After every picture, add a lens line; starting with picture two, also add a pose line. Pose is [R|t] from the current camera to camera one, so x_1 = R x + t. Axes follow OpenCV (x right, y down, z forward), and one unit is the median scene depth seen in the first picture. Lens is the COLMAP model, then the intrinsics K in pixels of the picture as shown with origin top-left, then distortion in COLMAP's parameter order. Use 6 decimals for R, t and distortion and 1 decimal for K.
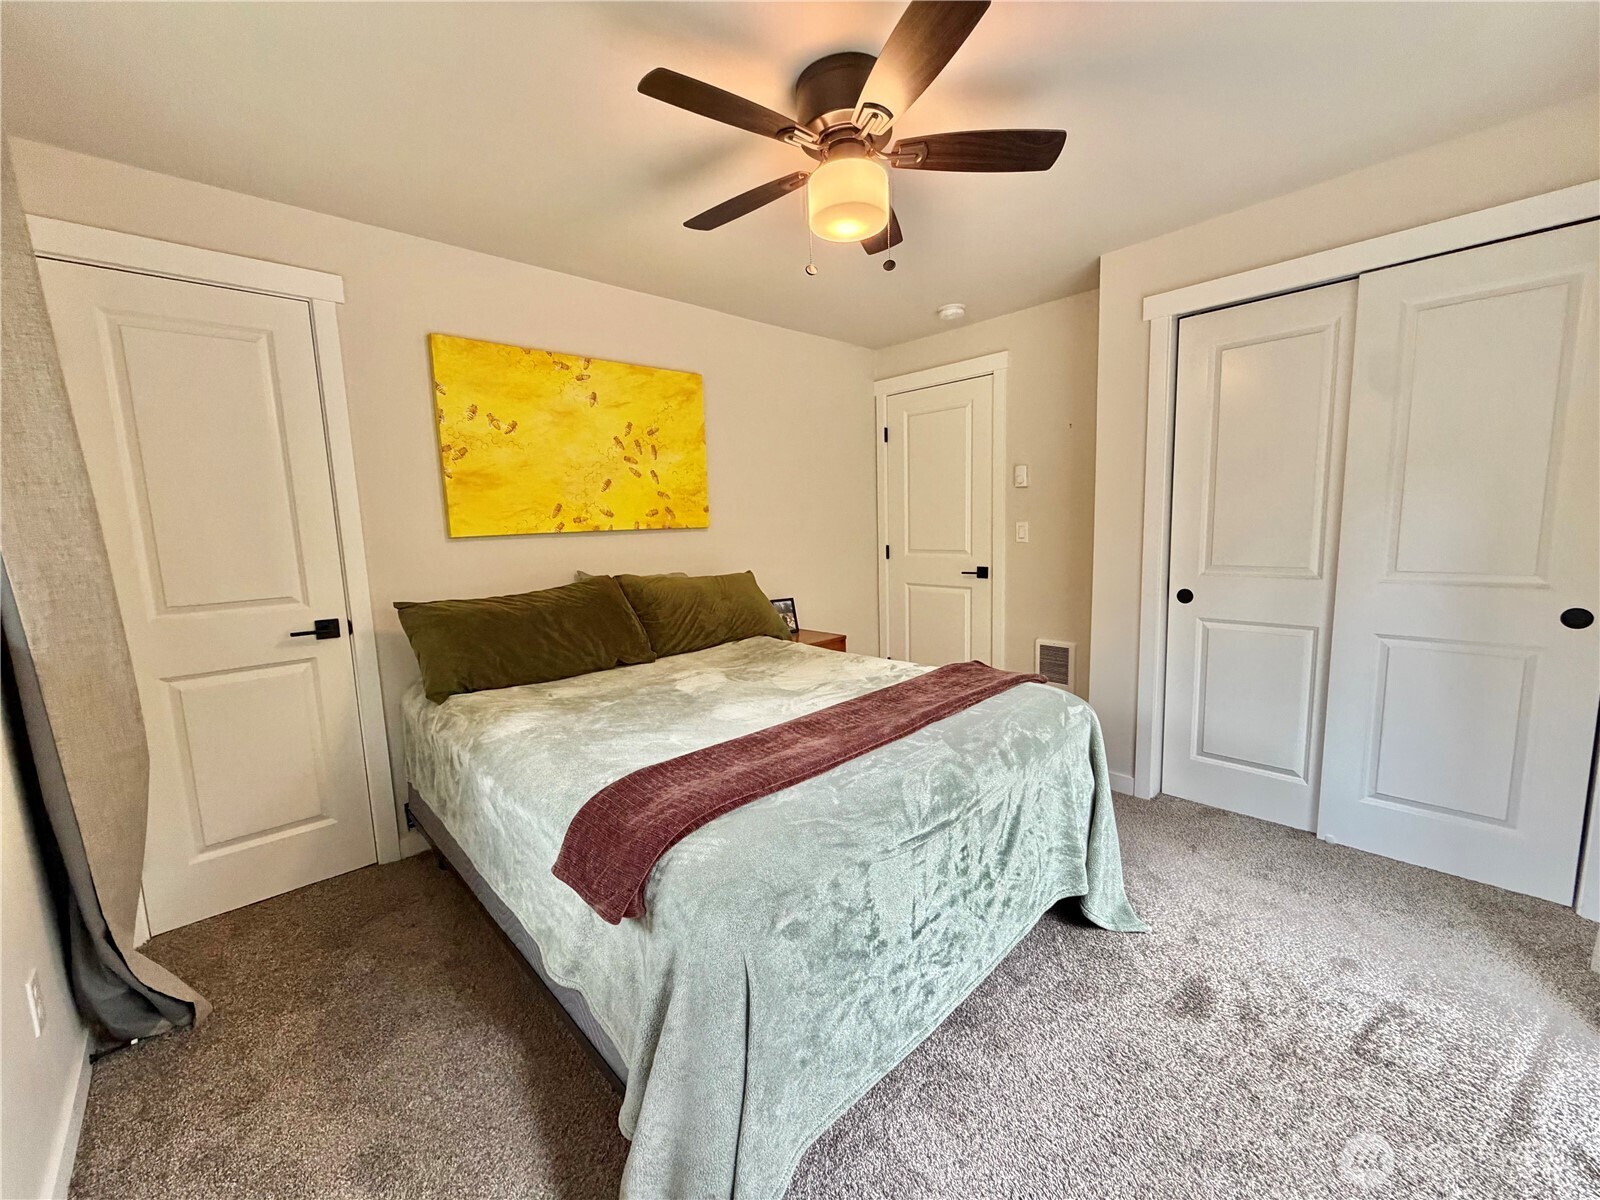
lens RADIAL K [[629.3, 0, 803.5], [0, 629.3, 594.6], [0, 0, 1]] dist [-0.001465, -0.000201]
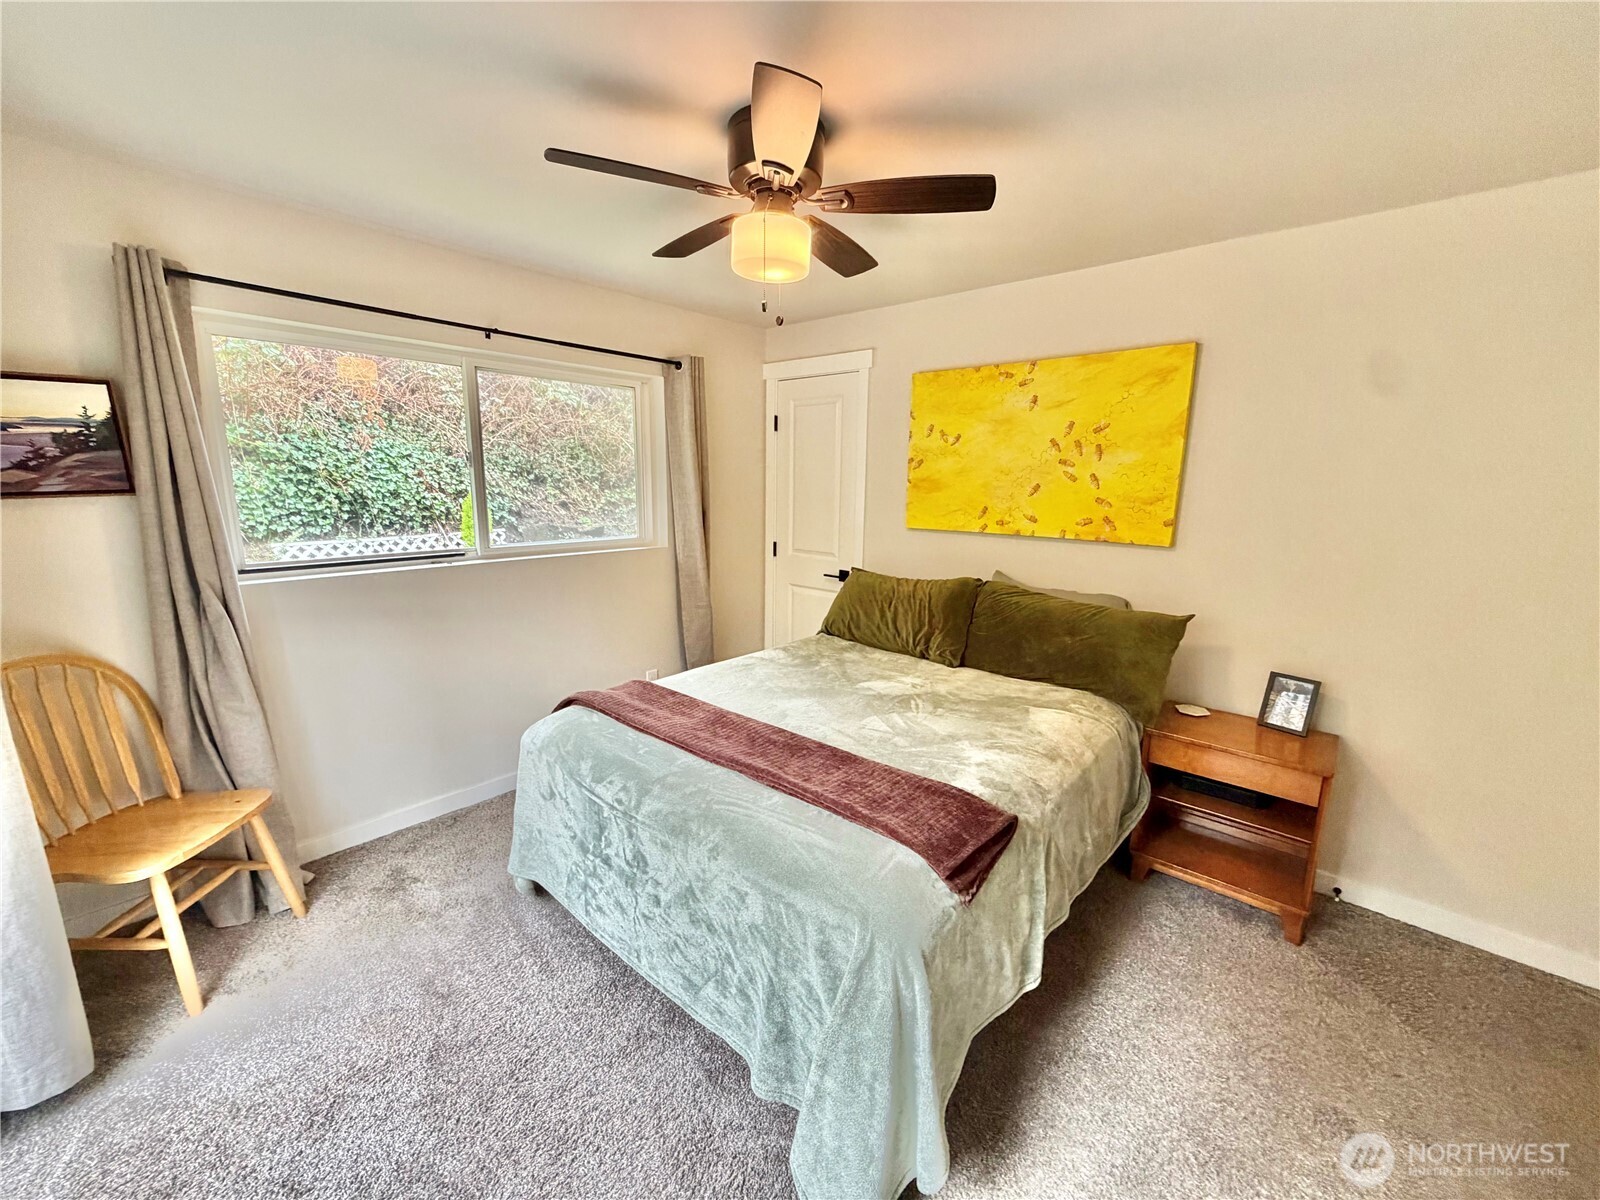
lens RADIAL K [[629.3, 0, 803.1], [0, 629.3, 600.9], [0, 0, 1]] dist [-0.001465, -0.000201]
pose [[0.100132, 0.222569, -0.969761, 0.664822], [-0.139292, 0.968197, 0.207827, -0.166111], [0.985176, 0.114270, 0.127949, 0.560593]]
